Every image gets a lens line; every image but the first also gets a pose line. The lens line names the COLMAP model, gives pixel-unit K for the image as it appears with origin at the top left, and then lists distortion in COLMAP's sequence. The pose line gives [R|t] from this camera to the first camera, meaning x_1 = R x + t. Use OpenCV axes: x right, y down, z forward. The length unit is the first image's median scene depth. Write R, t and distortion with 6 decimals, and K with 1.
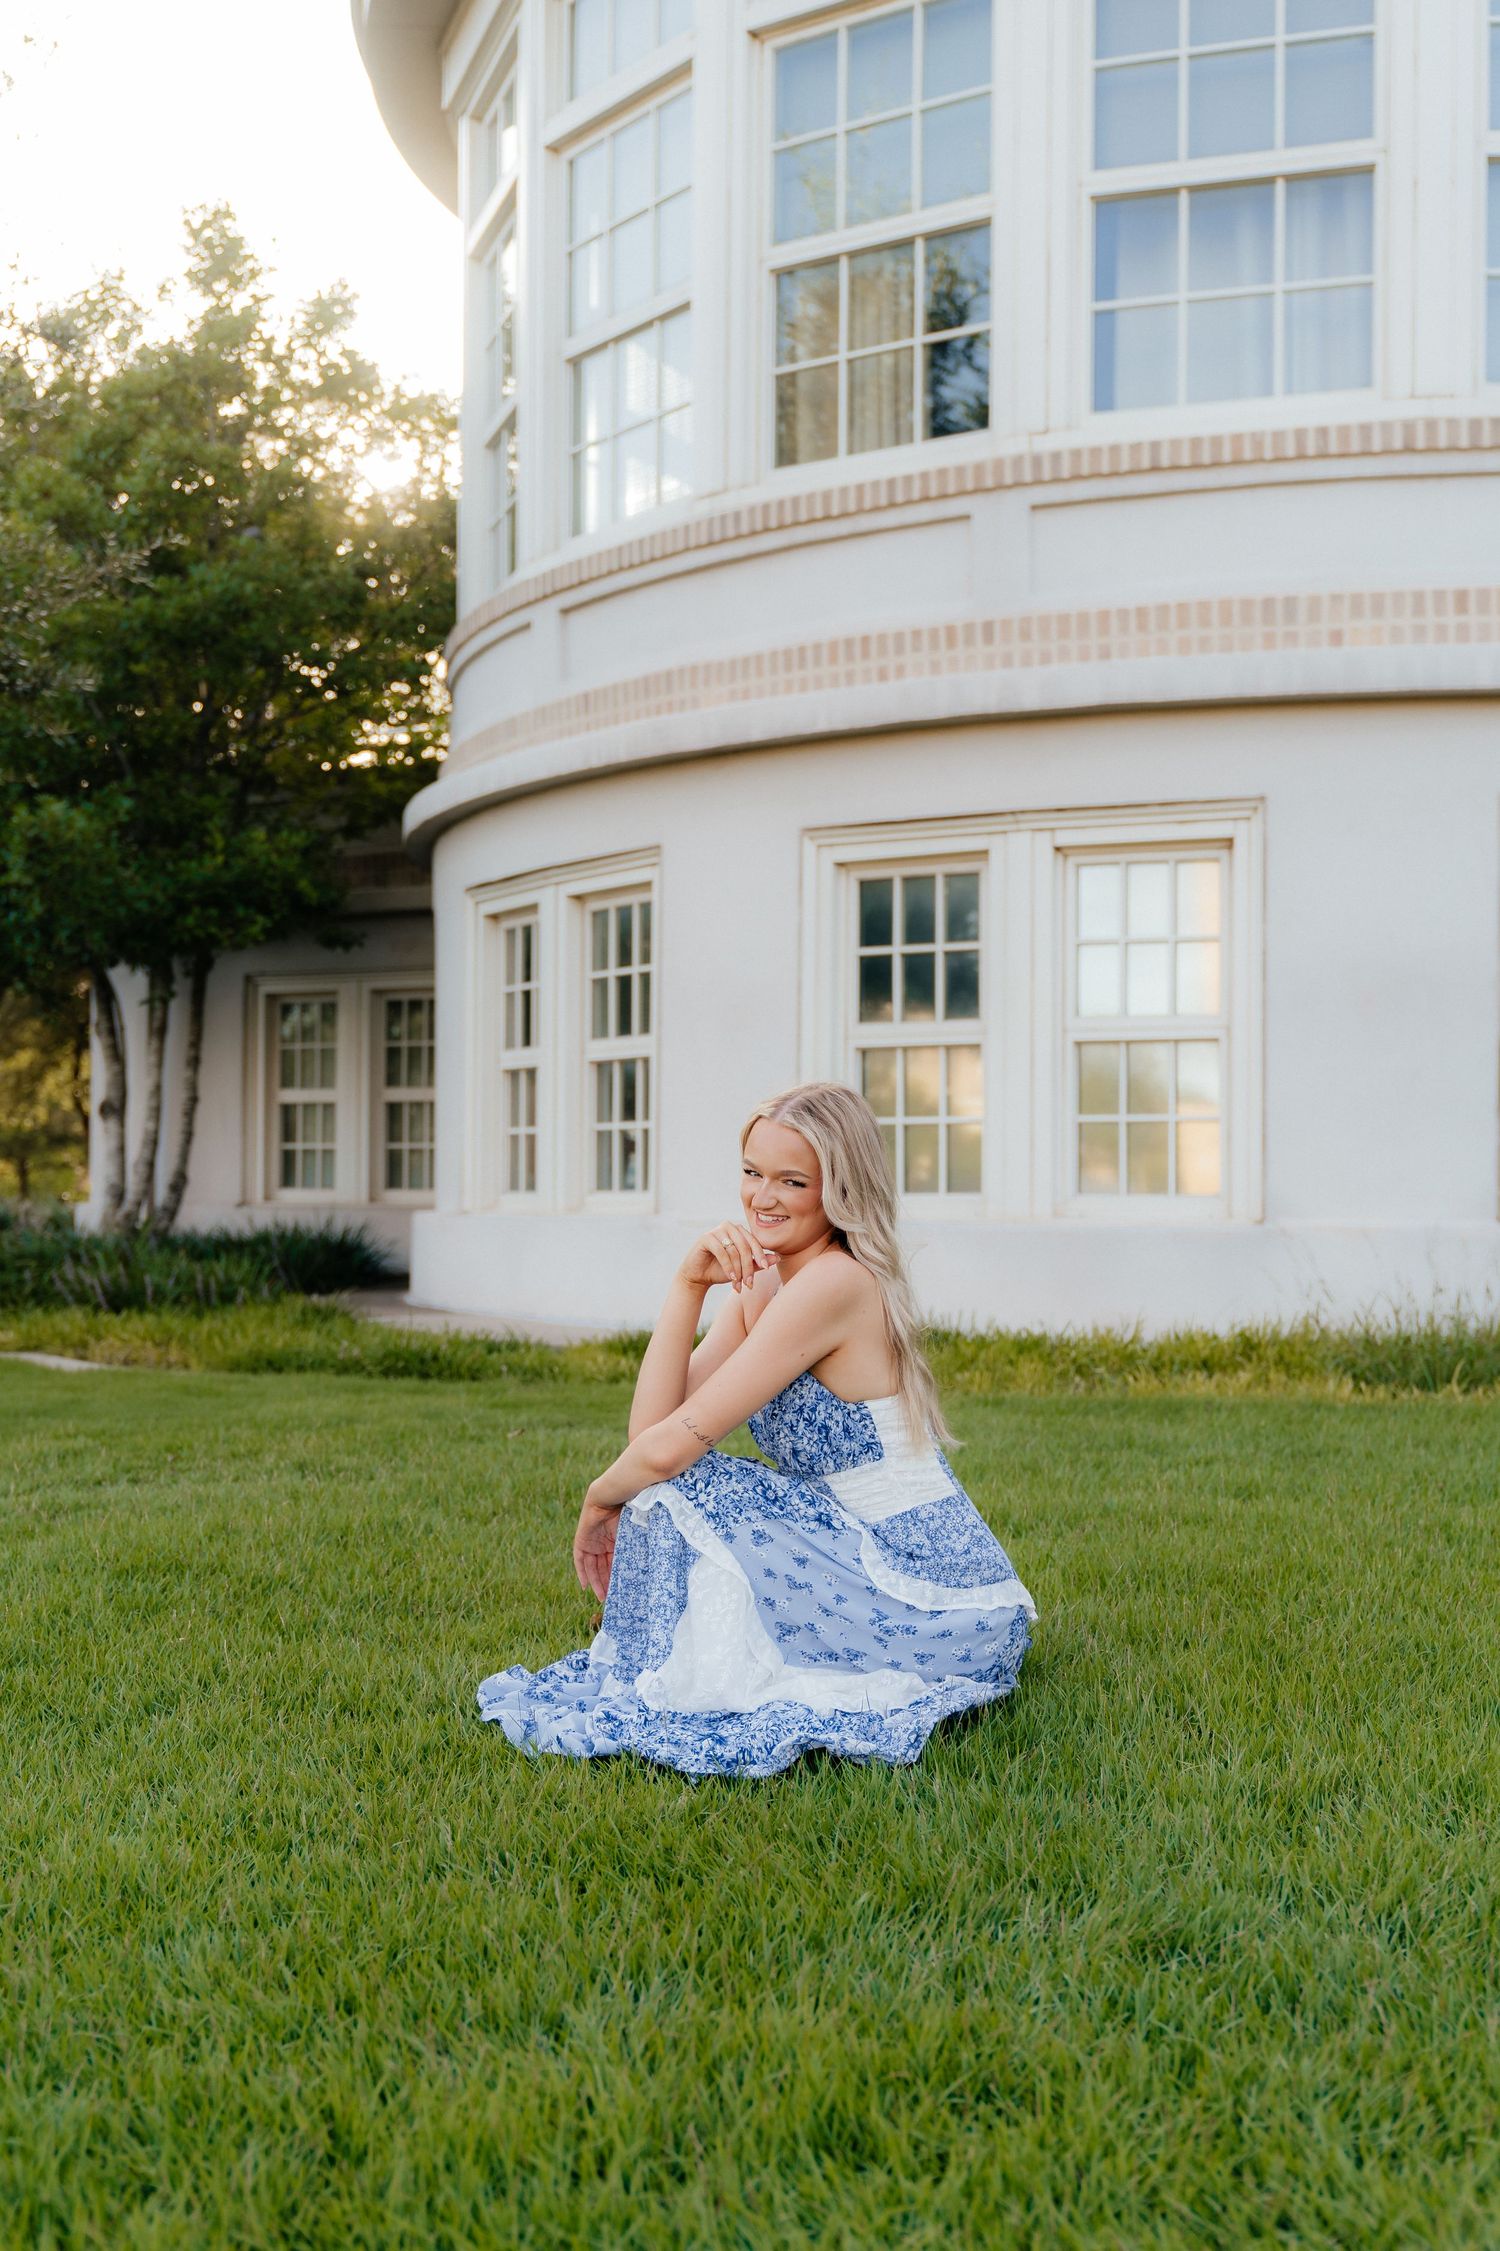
lens RADIAL K [[2324.6, 0, 686.6], [0, 2324.6, 1131.9], [0, 0, 1]] dist [0.020093, 0.016679]
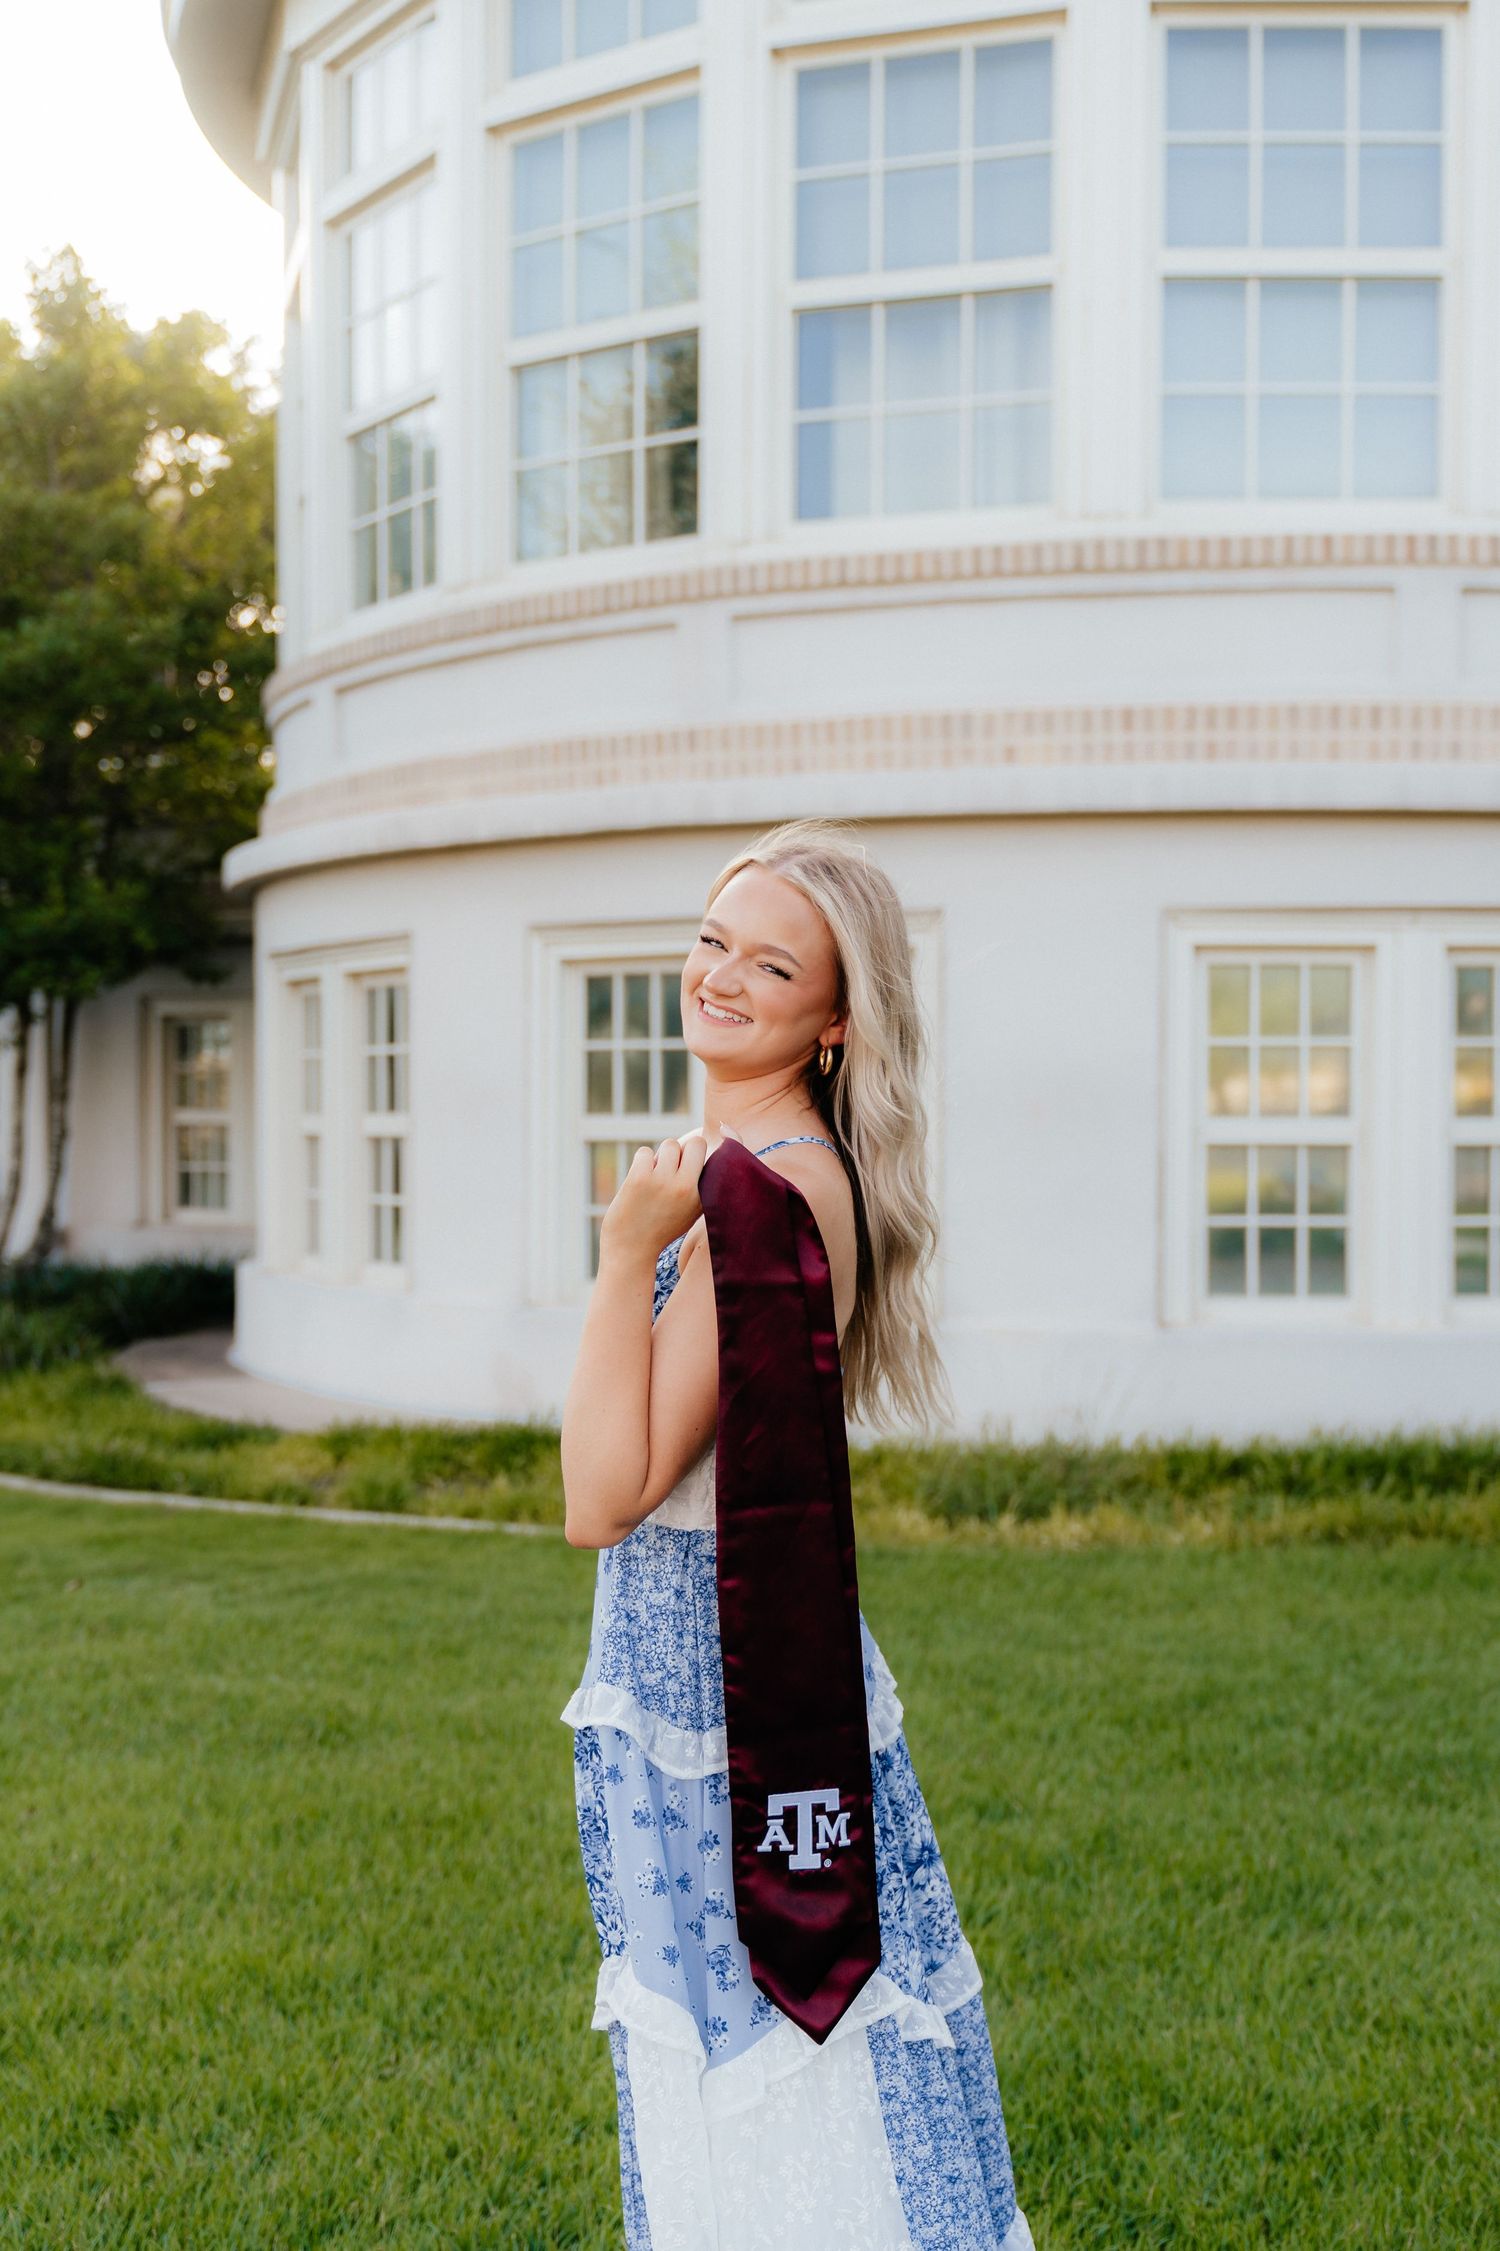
lens RADIAL K [[2450.6, 0, 746.5], [0, 2450.6, 1159.9], [0, 0, 1]] dist [0.004077, -0.001446]
pose [[0.999404, -0.004765, -0.034185, 0.181453], [0.006486, 0.998708, 0.050411, -0.080751], [0.033900, -0.050602, 0.998143, -0.082731]]
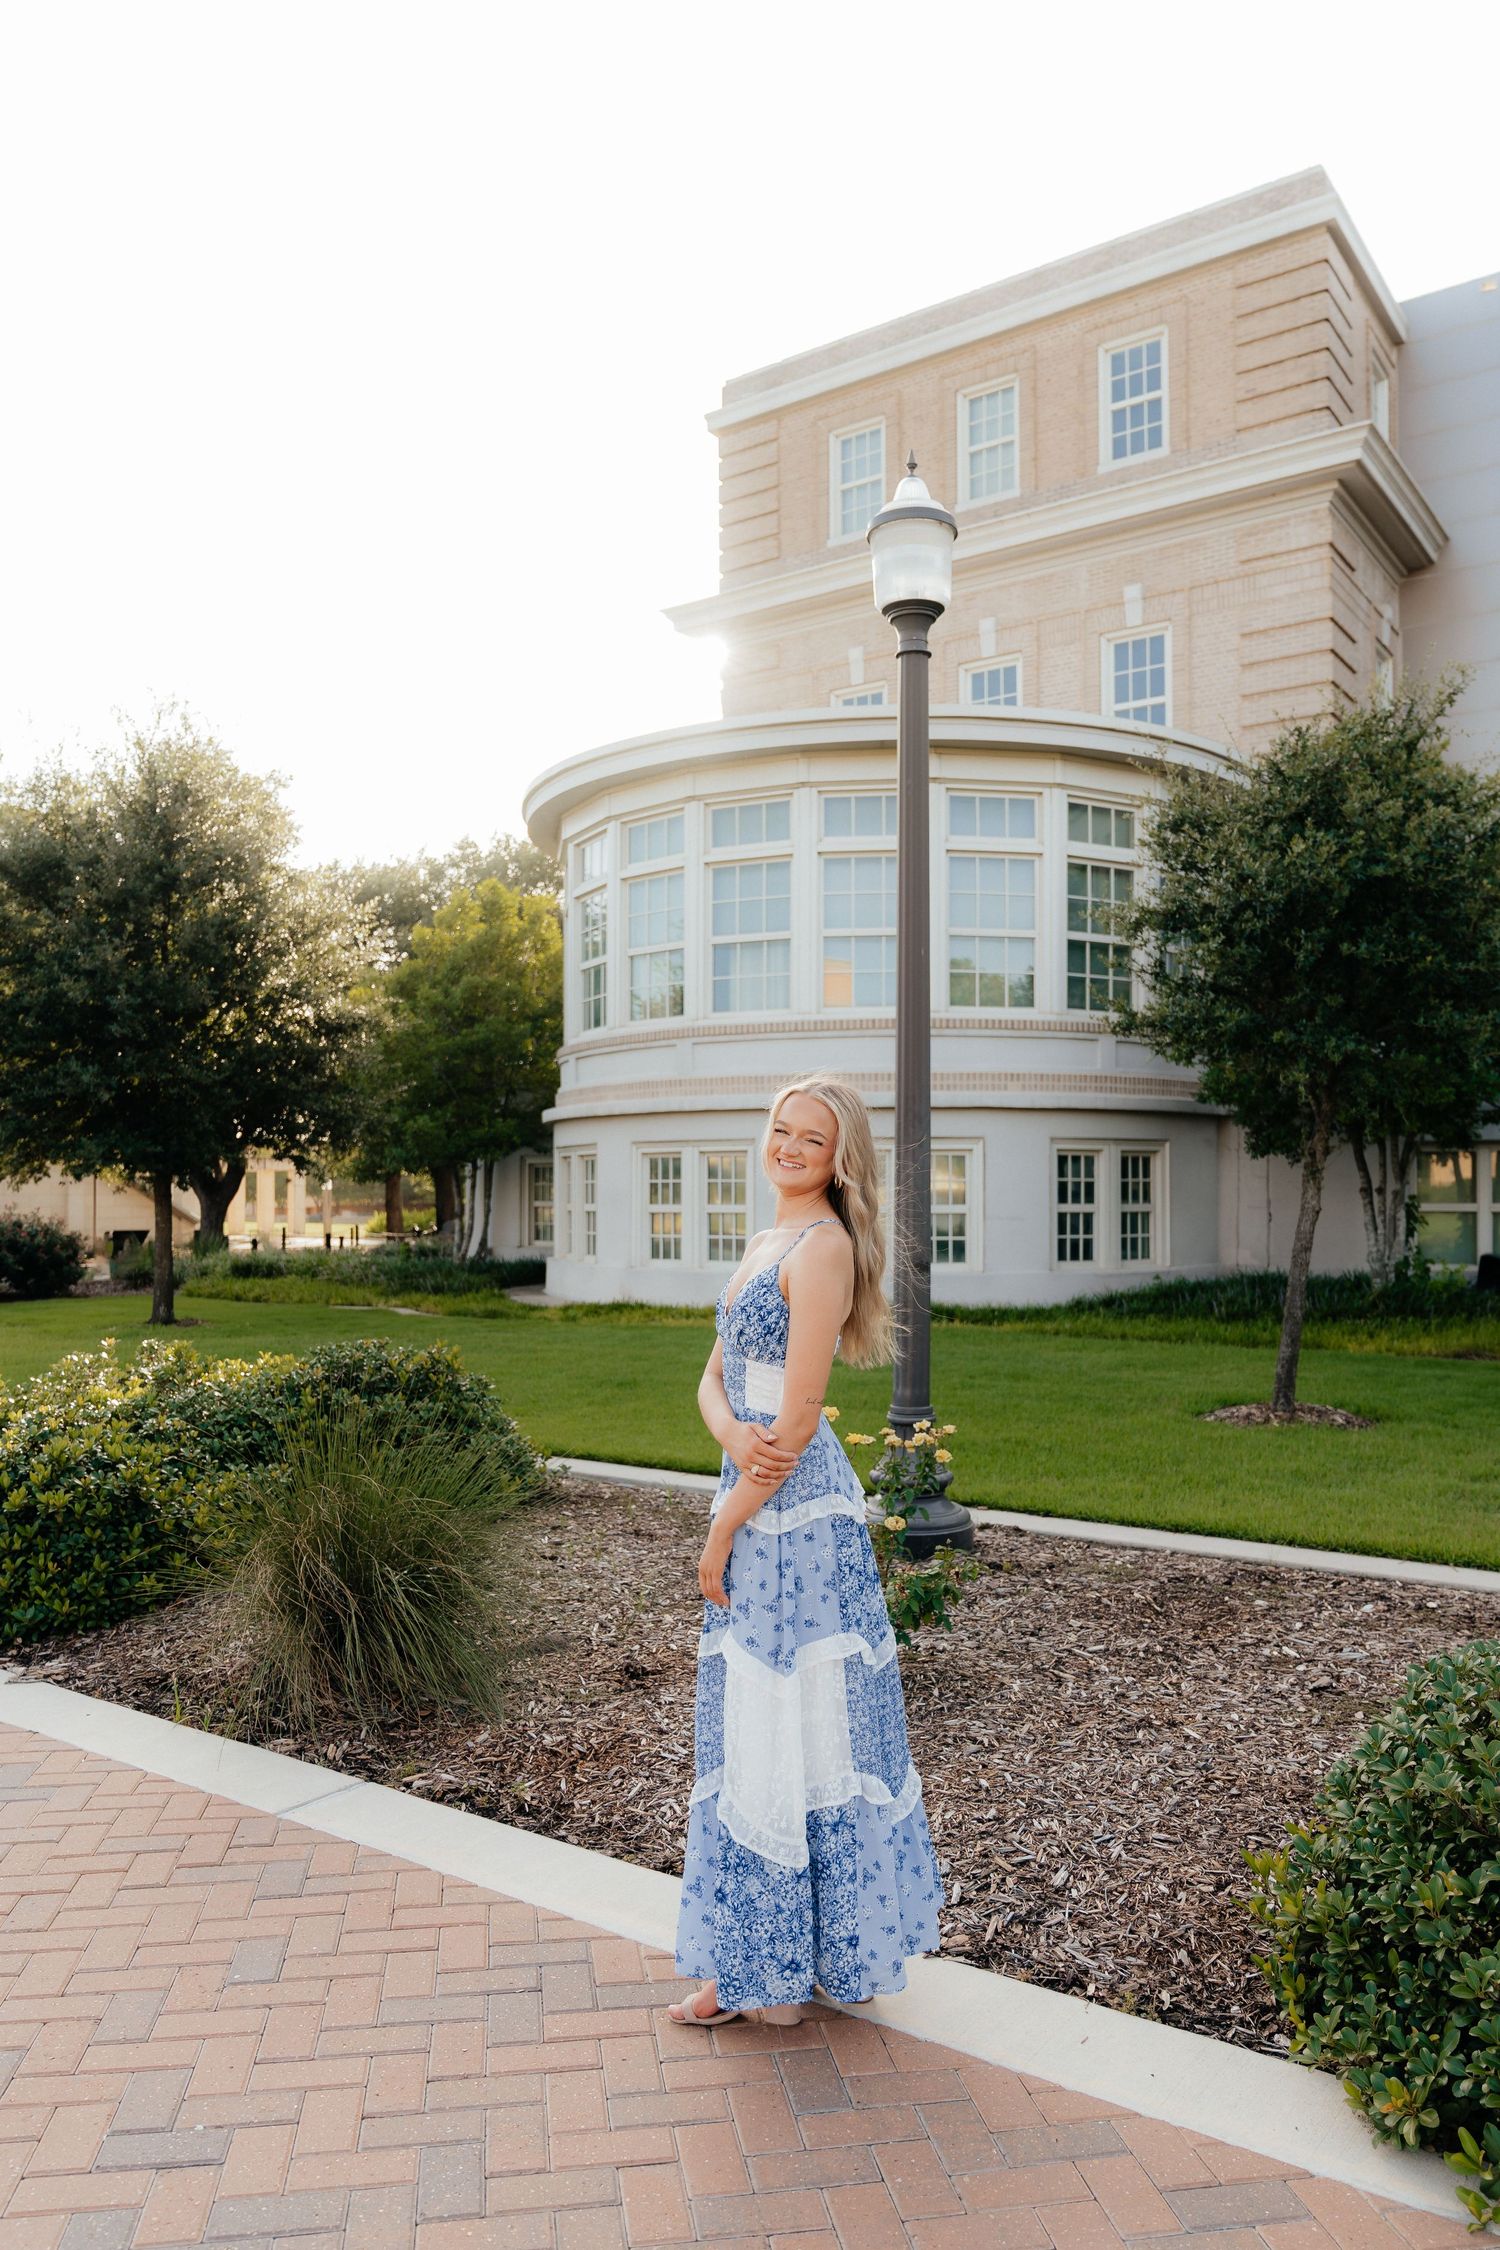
lens RADIAL K [[1438.7, 0, 755.4], [0, 1438.7, 1160.9], [0, 0, 1]] dist [-0.005865, 0.000216]
pose [[0.990202, -0.009550, -0.139316, 0.480865], [0.010017, 0.999946, 0.002648, -0.107772], [0.139283, -0.004018, 0.990244, -0.886043]]
